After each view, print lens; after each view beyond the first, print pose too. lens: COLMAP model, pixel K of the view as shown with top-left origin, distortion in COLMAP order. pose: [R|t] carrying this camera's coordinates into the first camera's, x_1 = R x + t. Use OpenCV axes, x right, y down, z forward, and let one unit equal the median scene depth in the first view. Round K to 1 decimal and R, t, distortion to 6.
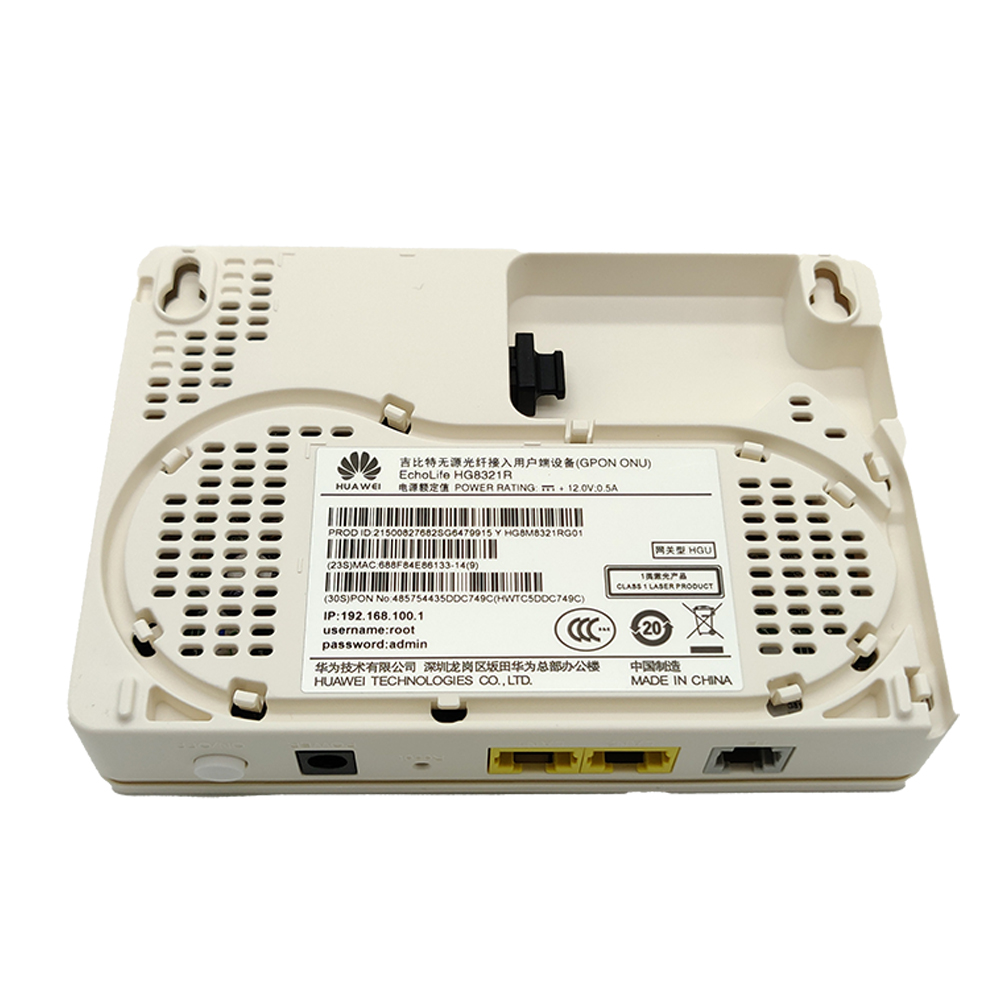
lens RADIAL K [[1024.7, 0, 499.1], [0, 1024.7, 500.0], [0, 0, 1]] dist [0.037163, 0.000000]
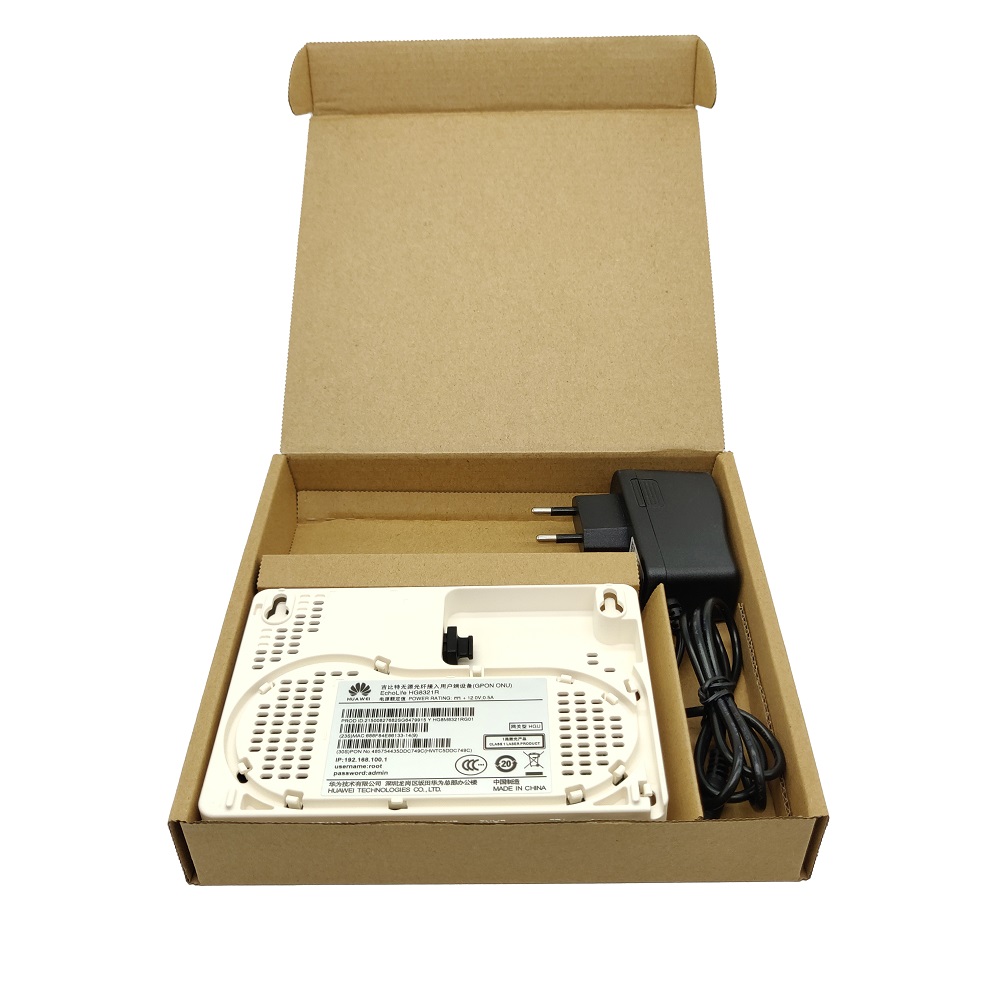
lens RADIAL K [[1024.7, 0, 498.1], [0, 1024.7, 502.4], [0, 0, 1]] dist [0.037163, 0.000000]
pose [[0.997877, -0.027306, -0.059133, 0.250021], [-0.000068, 0.907440, -0.420181, 0.466877], [0.065133, 0.419293, 0.905512, -0.889931]]
